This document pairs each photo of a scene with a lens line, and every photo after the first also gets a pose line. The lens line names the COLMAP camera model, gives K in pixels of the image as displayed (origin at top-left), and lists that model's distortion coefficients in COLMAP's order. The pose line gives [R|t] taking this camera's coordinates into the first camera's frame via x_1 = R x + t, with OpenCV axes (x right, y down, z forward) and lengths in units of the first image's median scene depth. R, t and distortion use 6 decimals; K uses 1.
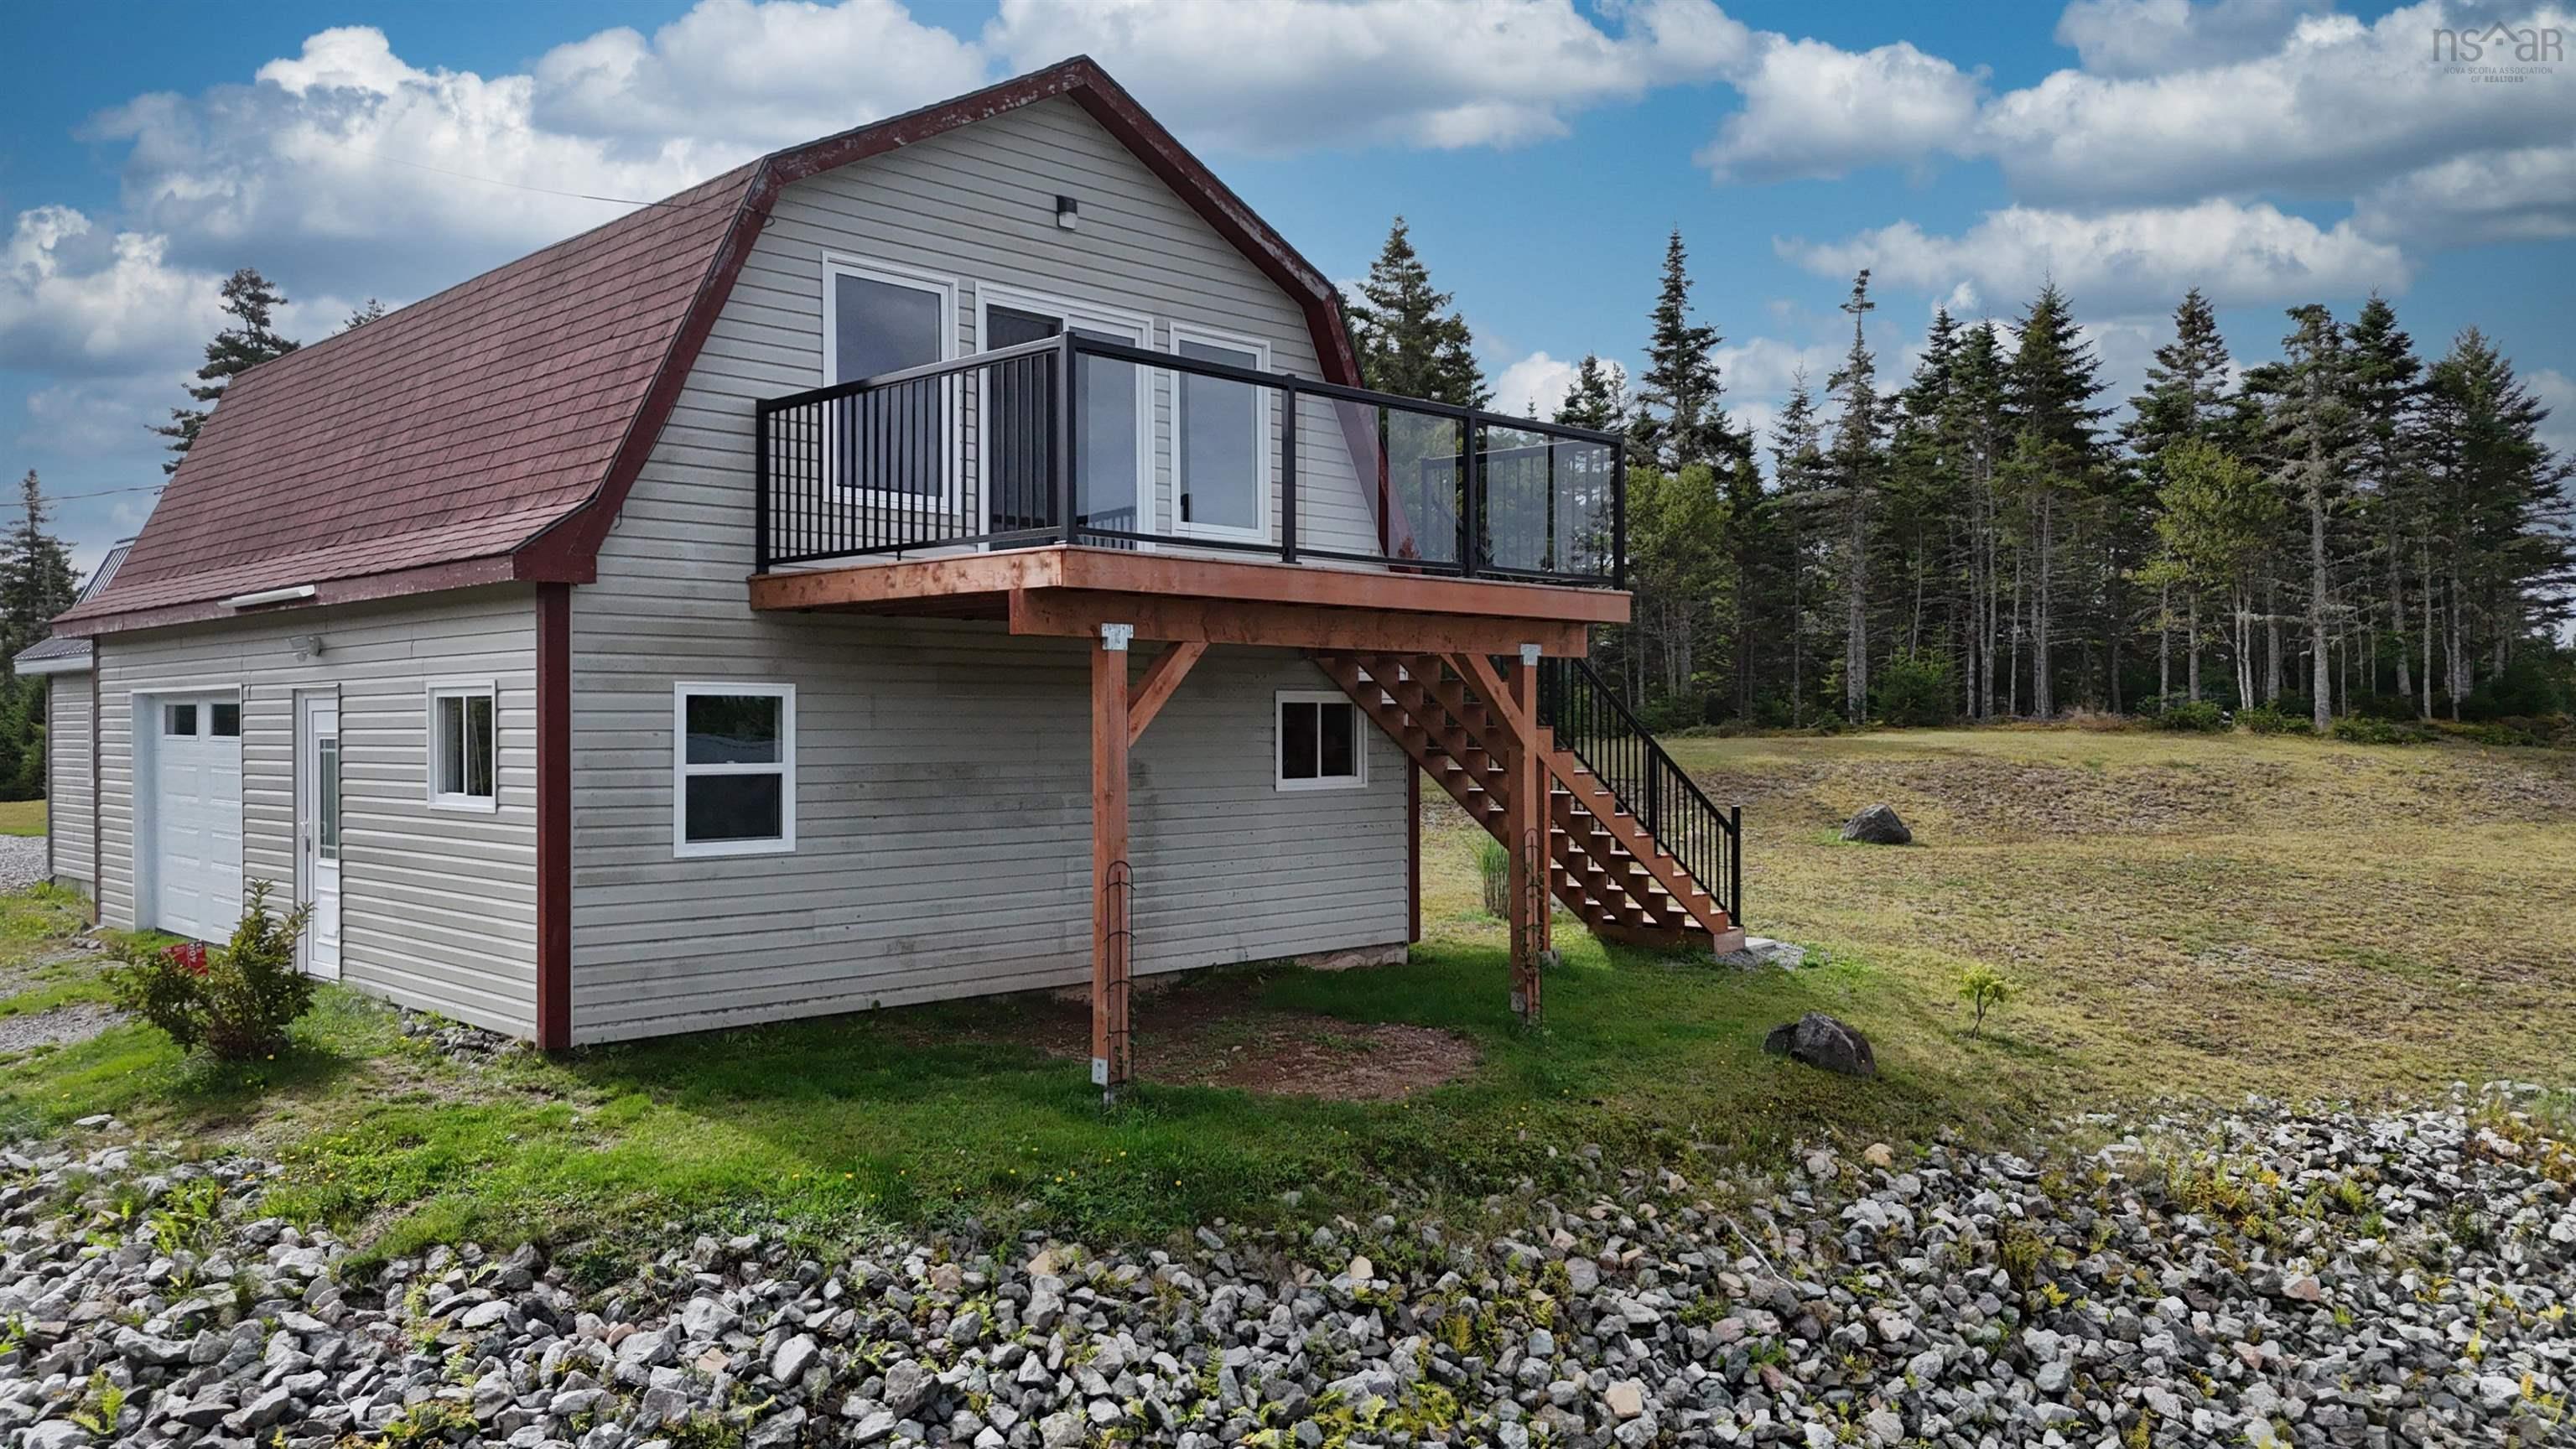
lens RADIAL K [[1869.8, 0, 1311.1], [0, 1869.8, 731.5], [0, 0, 1]] dist [0.090560, -0.102765]
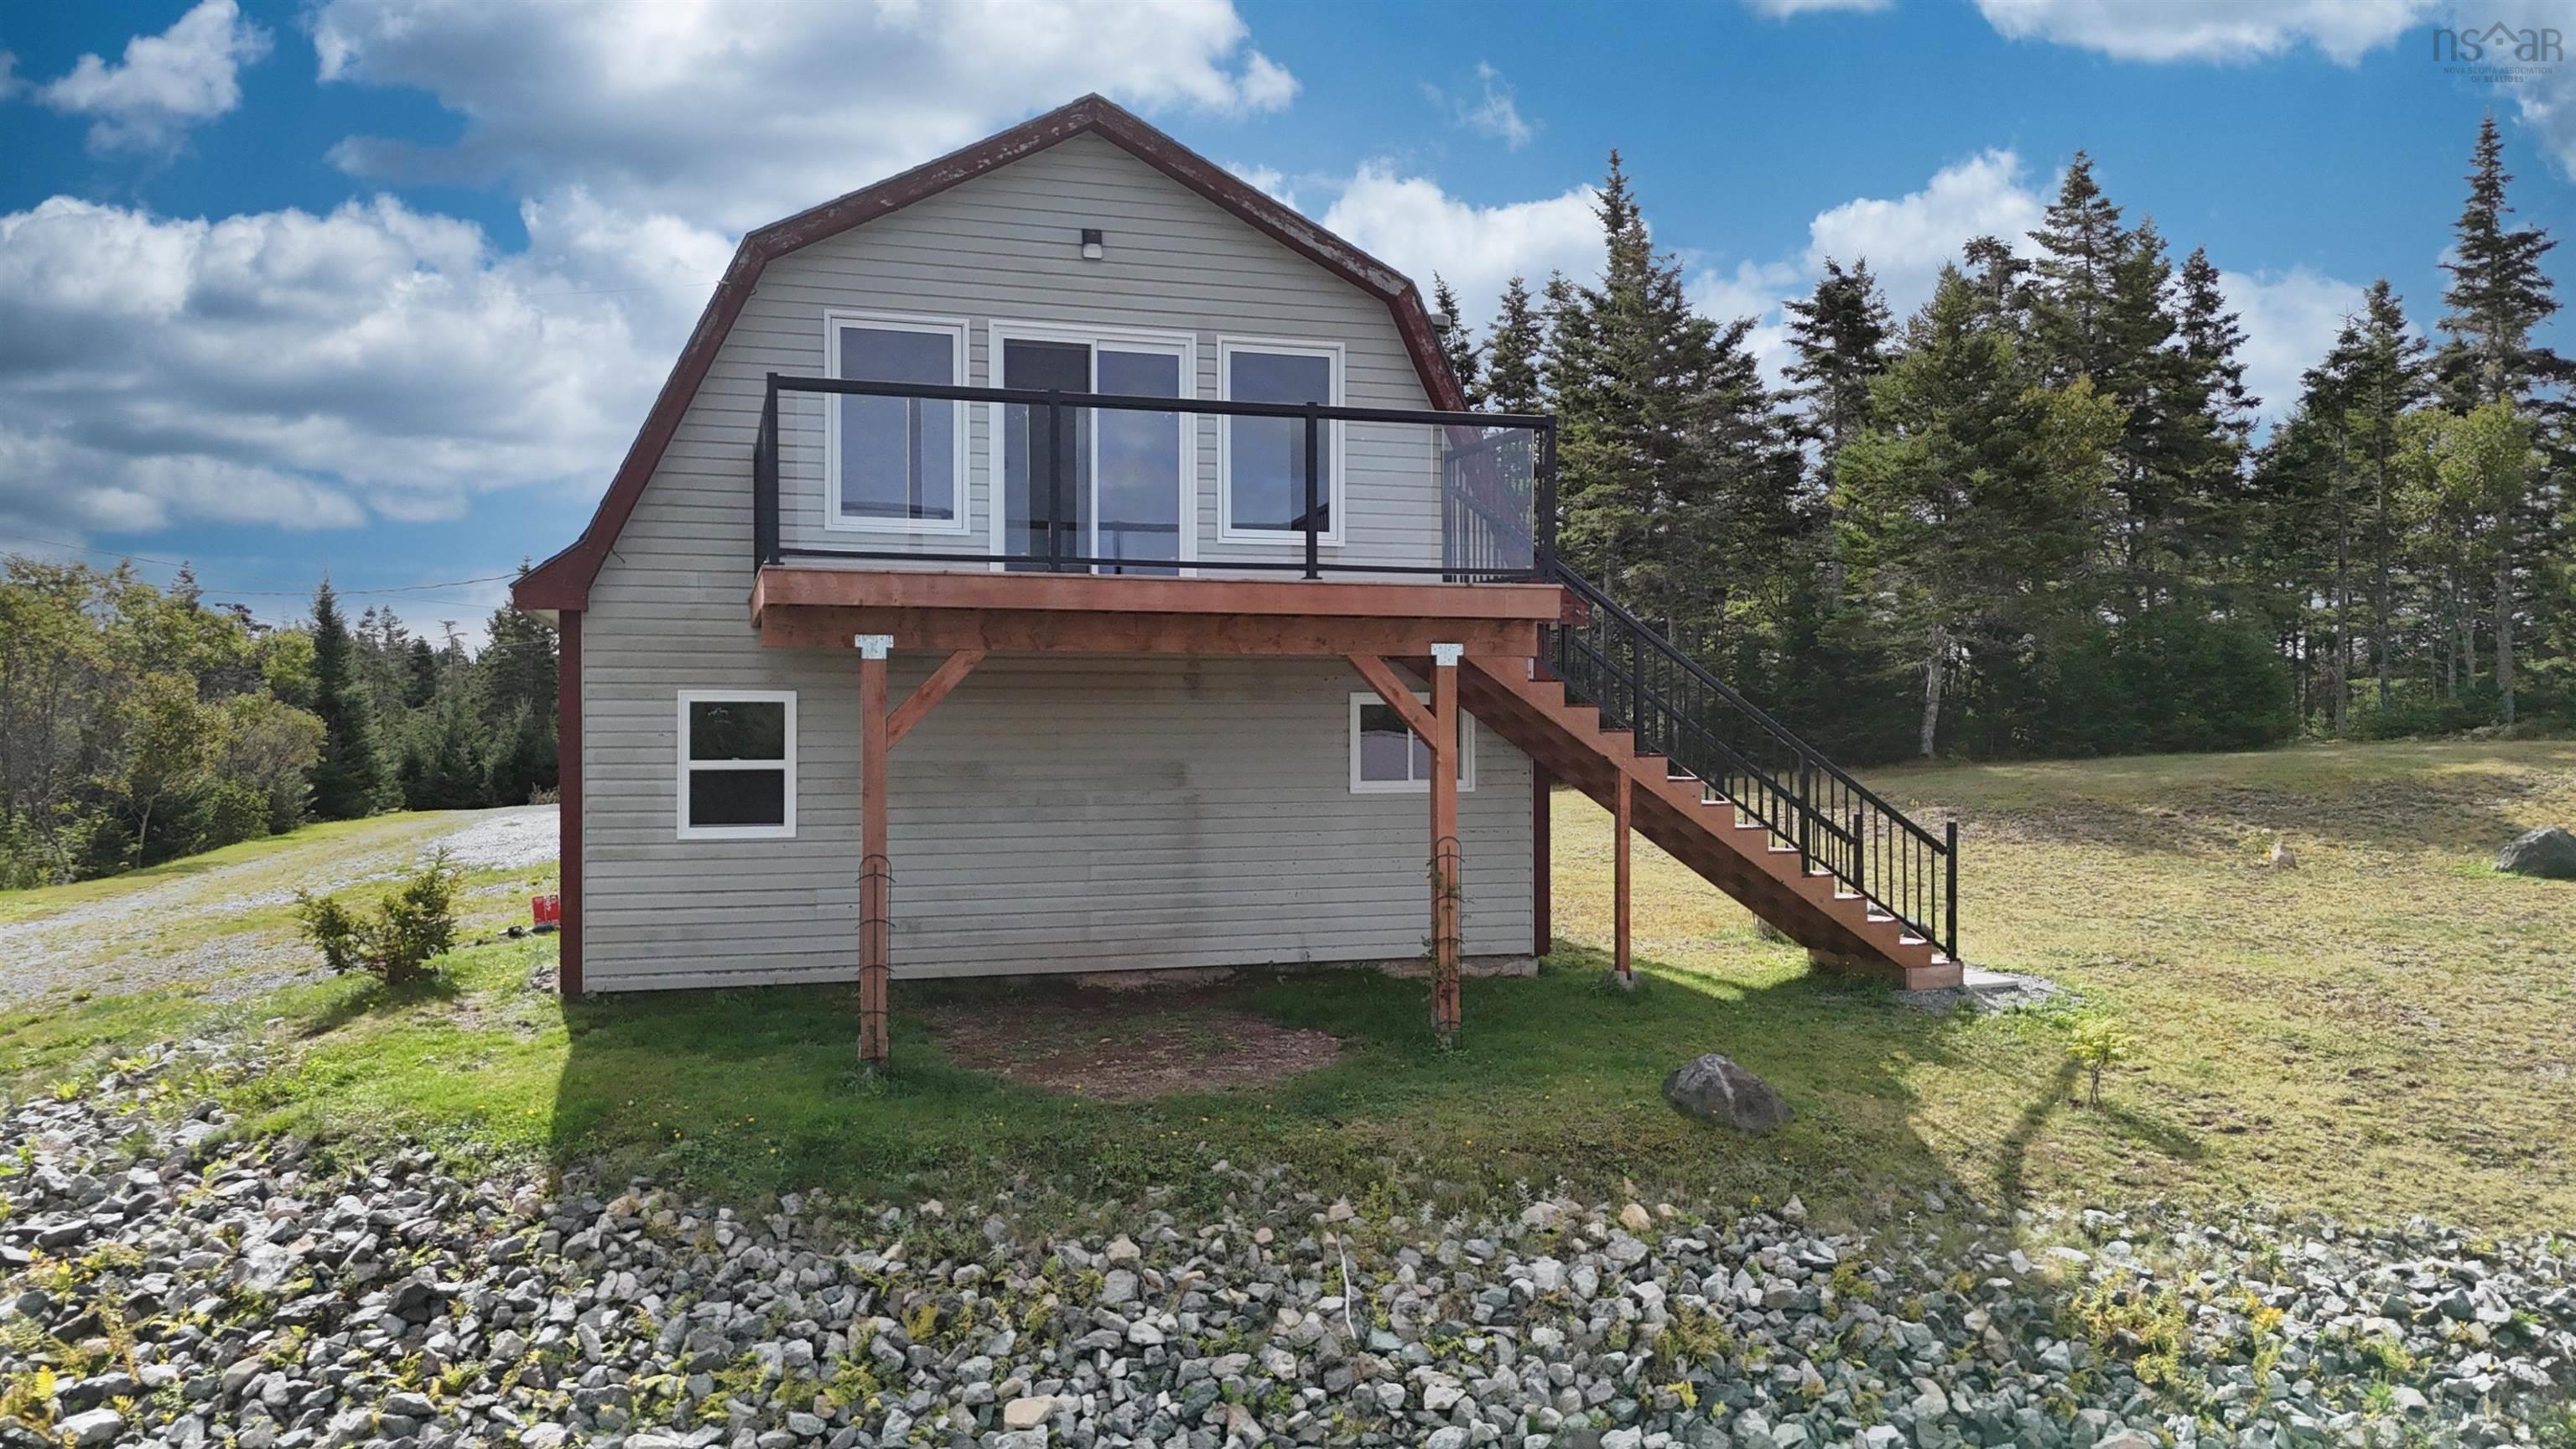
lens RADIAL K [[1869.8, 0, 1311.1], [0, 1869.8, 731.5], [0, 0, 1]] dist [0.090560, -0.102765]
pose [[0.881636, 0.003340, -0.471918, 0.492839], [-0.002458, 0.999994, 0.002484, -0.003953], [0.471923, -0.001030, 0.881639, 0.126356]]
